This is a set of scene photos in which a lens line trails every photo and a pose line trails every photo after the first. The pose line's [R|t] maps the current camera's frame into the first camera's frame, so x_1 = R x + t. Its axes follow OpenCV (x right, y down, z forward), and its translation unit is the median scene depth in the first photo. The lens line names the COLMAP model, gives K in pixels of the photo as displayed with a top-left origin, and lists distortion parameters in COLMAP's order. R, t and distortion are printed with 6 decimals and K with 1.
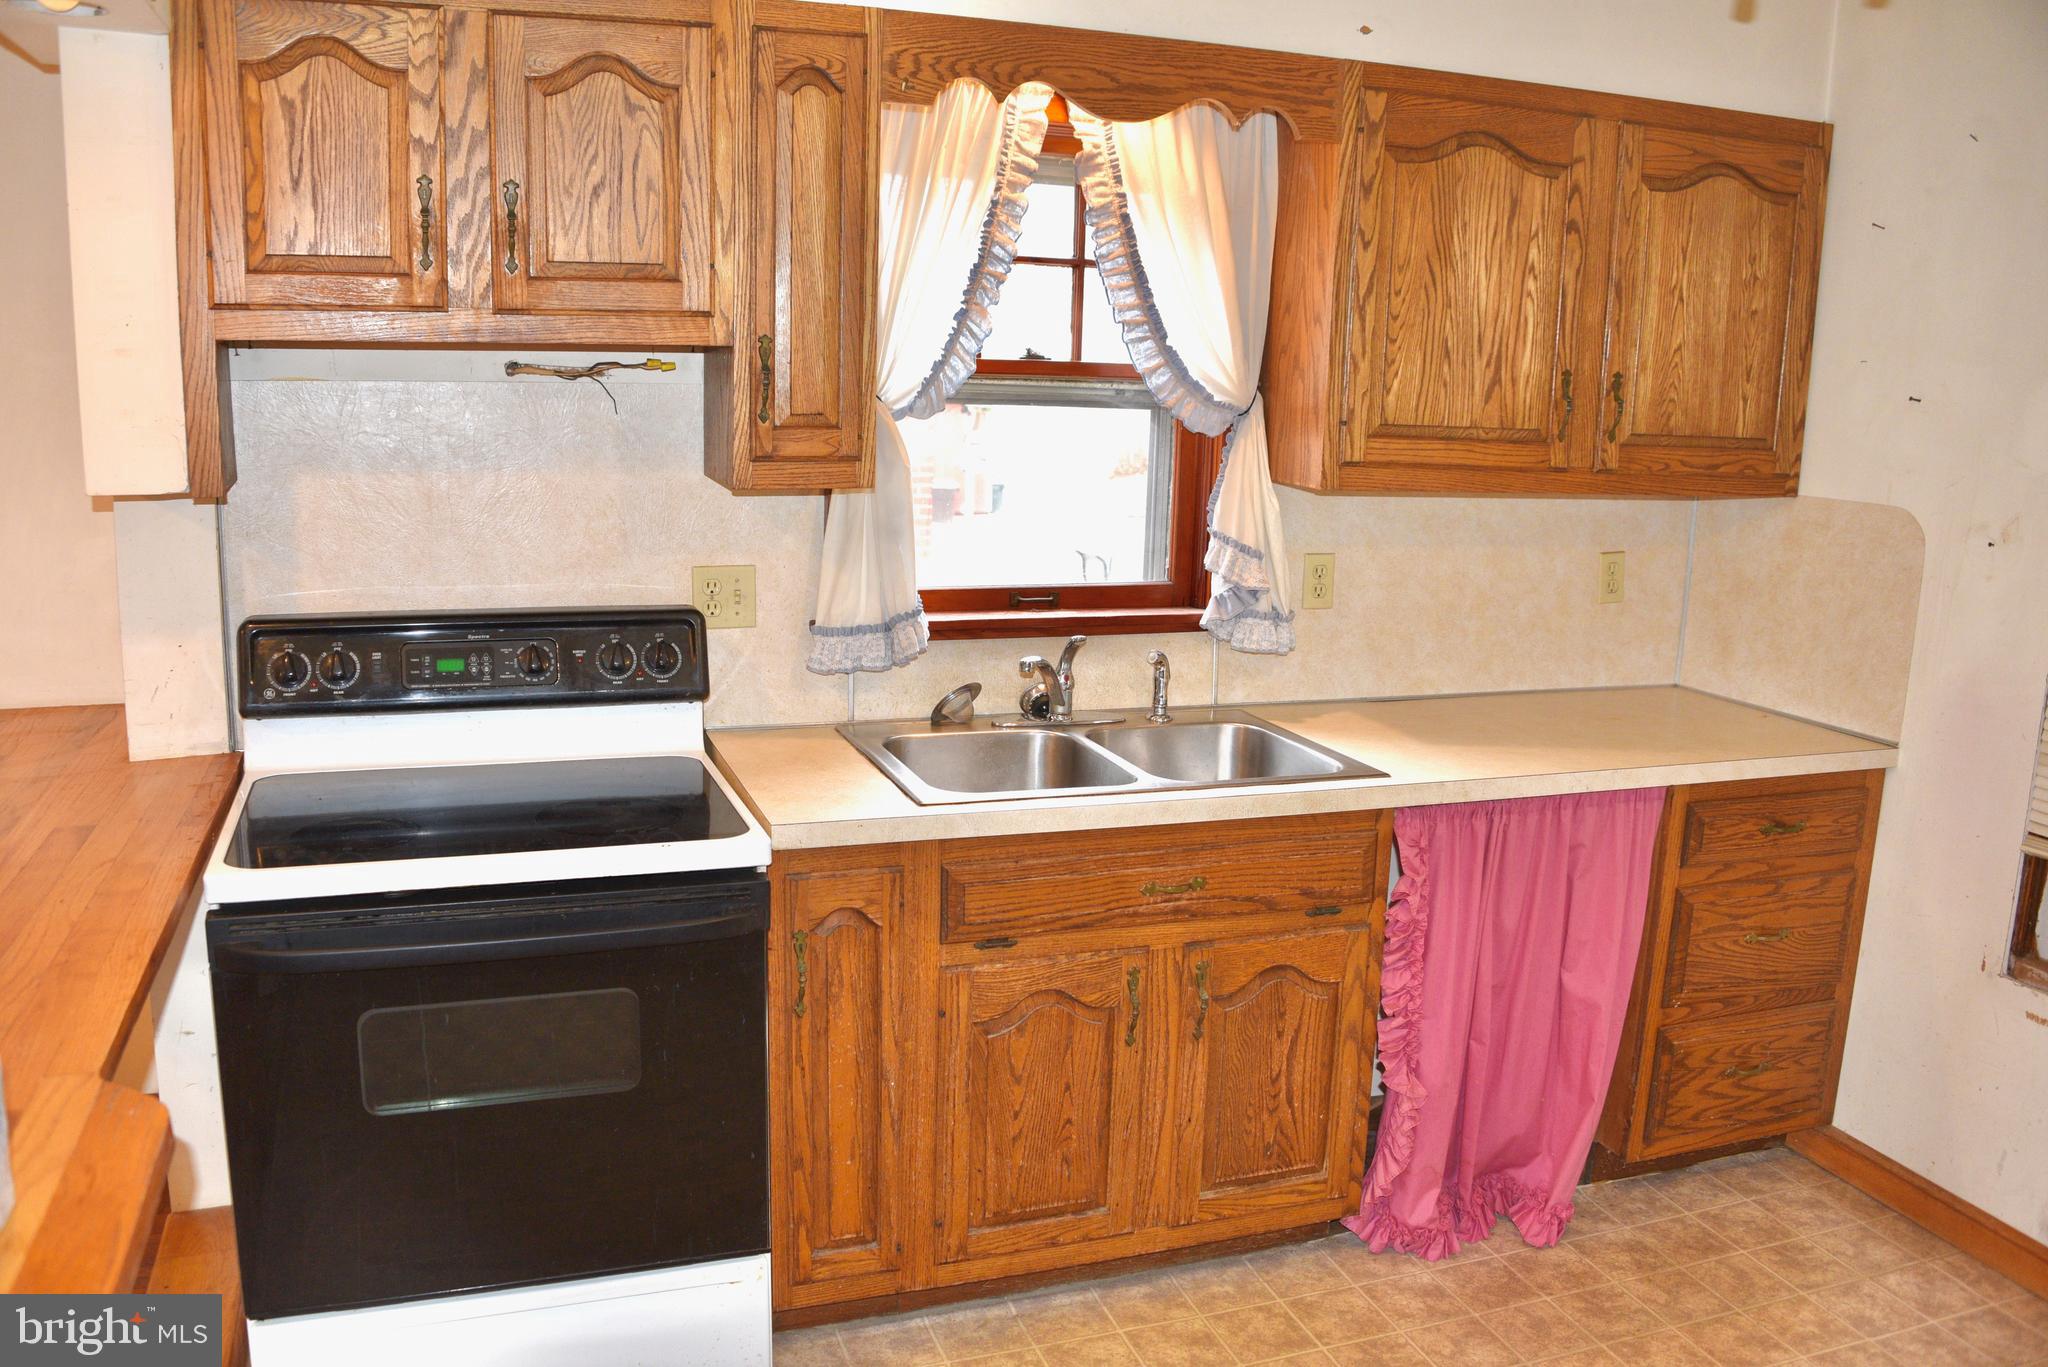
lens RADIAL K [[1651.0, 0, 1033.3], [0, 1651.0, 692.1], [0, 0, 1]] dist [-0.094138, -0.000234]
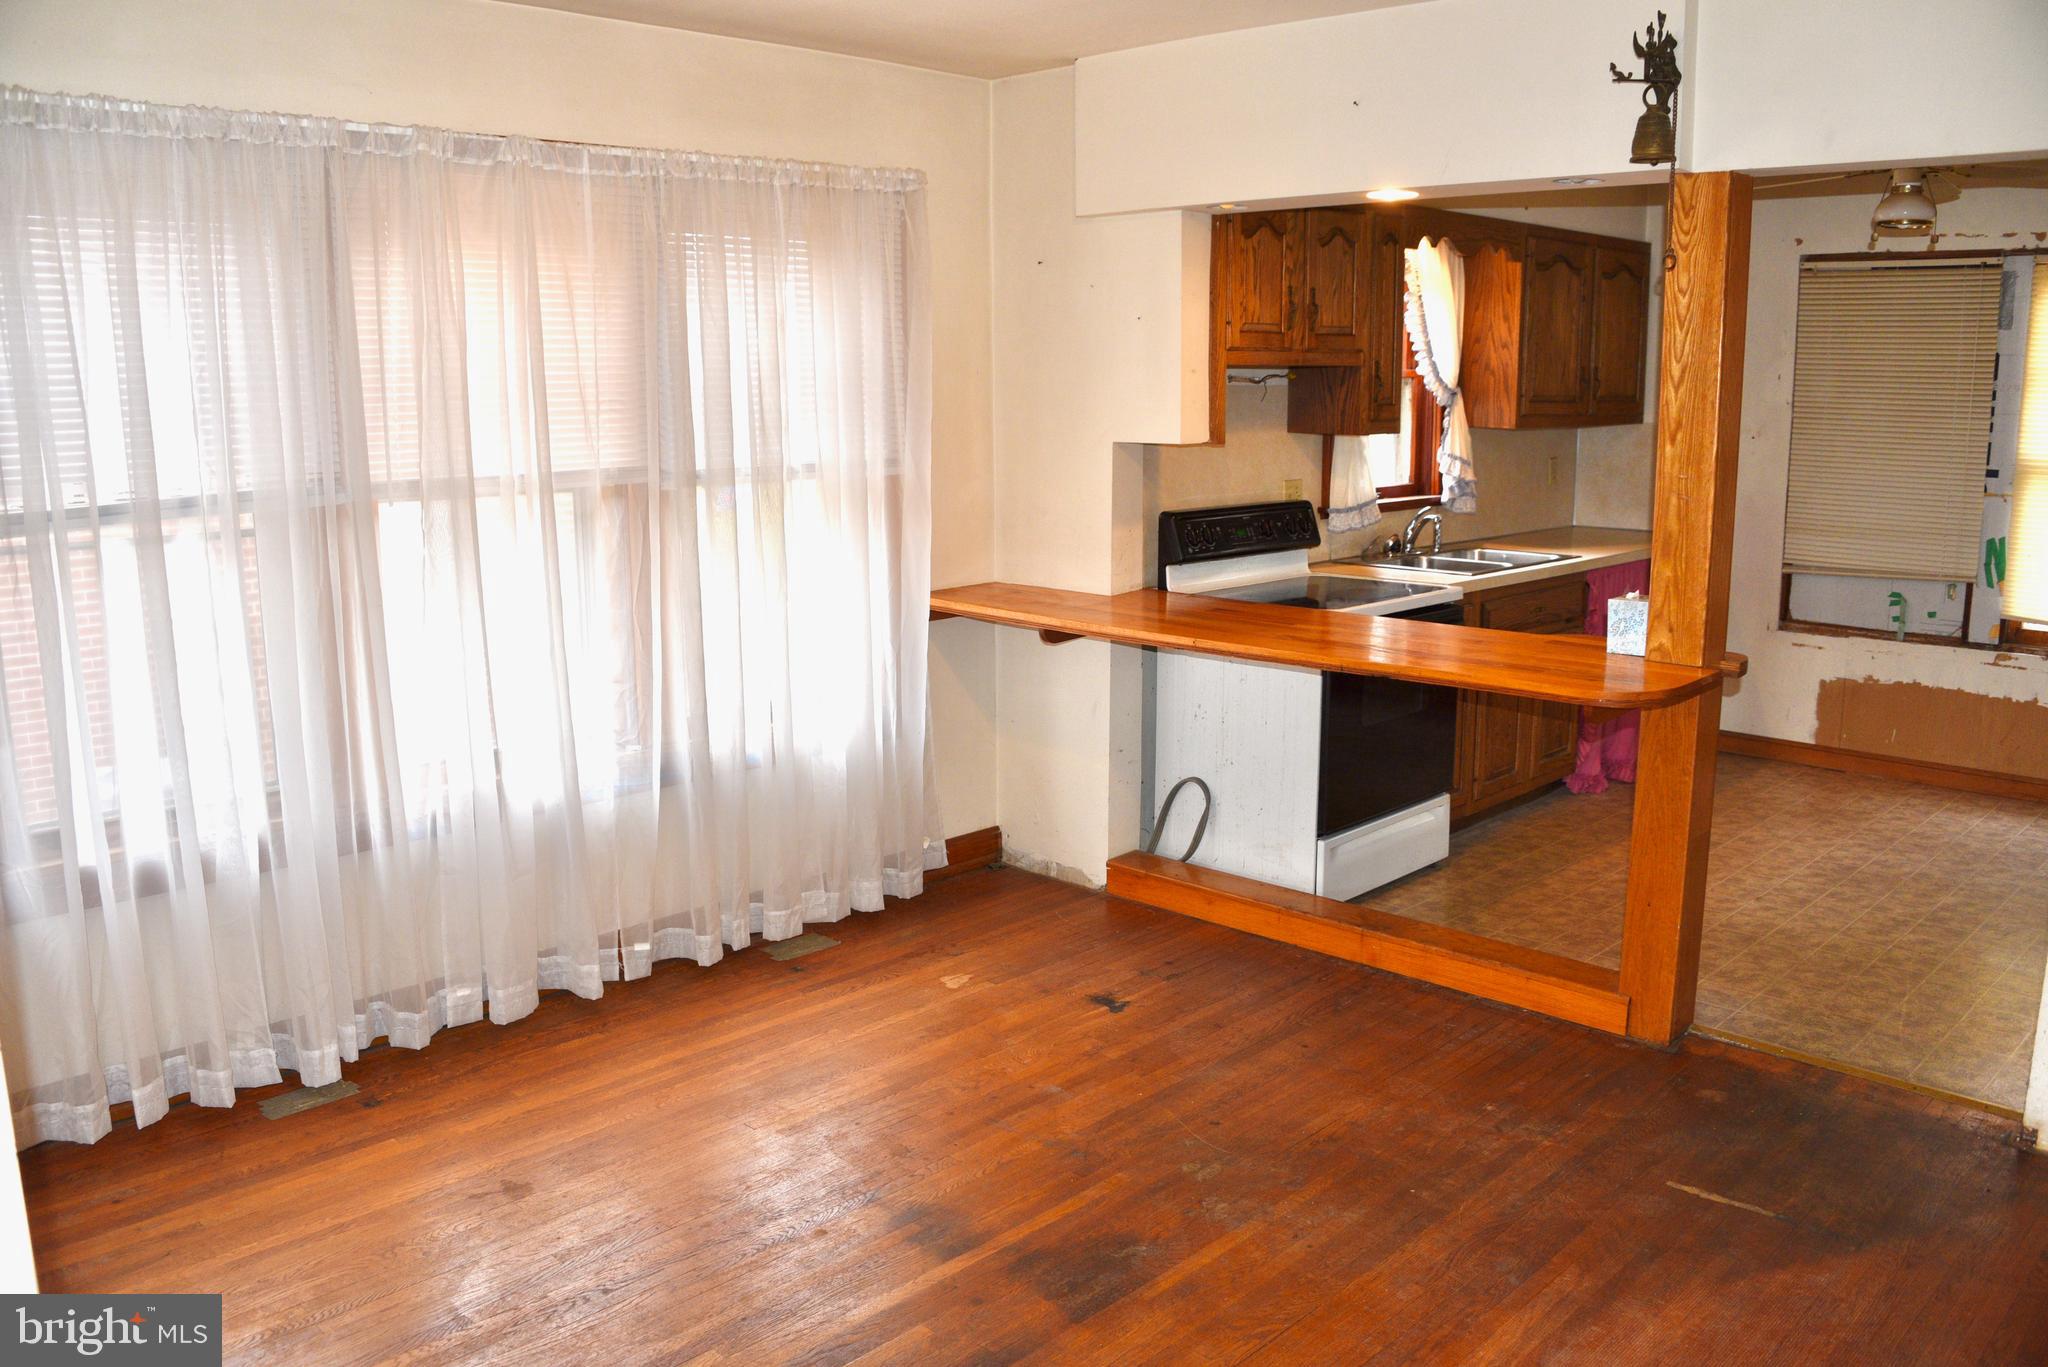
lens RADIAL K [[1651.0, 0, 1033.3], [0, 1651.0, 692.1], [0, 0, 1]] dist [-0.094138, -0.000234]
pose [[0.888608, -0.119077, 0.442940, -1.313378], [0.117649, 0.992577, 0.030815, 0.070838], [-0.443321, 0.024729, 0.896022, -0.561913]]
